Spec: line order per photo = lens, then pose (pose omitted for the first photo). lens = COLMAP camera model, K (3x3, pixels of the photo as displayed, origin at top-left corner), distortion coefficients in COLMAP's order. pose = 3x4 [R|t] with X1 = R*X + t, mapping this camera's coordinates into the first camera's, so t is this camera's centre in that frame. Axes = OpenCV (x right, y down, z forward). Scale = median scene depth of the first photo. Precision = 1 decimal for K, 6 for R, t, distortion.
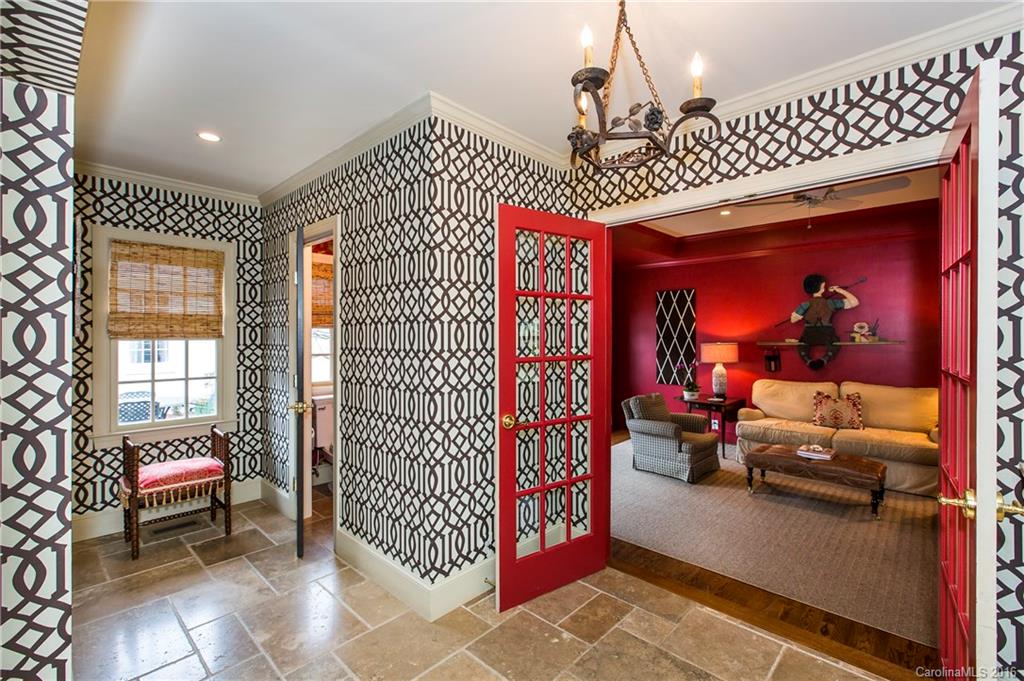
lens RADIAL K [[458.8, 0, 515.0], [0, 458.8, 335.1], [0, 0, 1]] dist [0.005774, 0.000194]
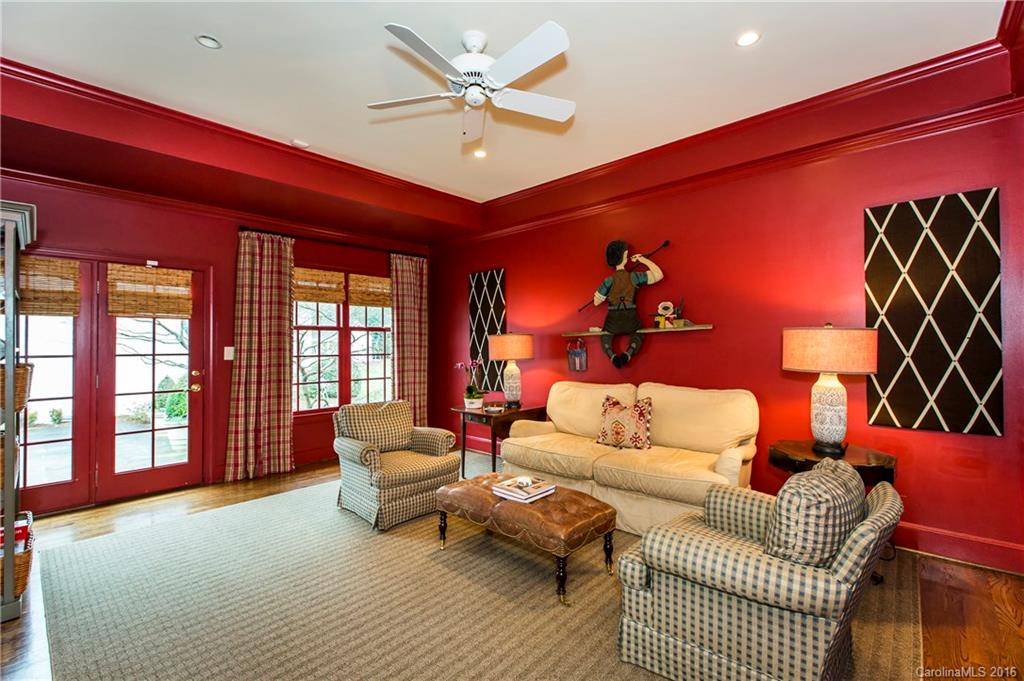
lens RADIAL K [[458.8, 0, 514.3], [0, 458.8, 337.7], [0, 0, 1]] dist [0.005774, 0.000194]
pose [[0.999945, -0.009708, 0.004030, 0.483925], [0.009758, 0.999872, -0.012668, 0.035394], [-0.003907, 0.012707, 0.999912, 0.256869]]
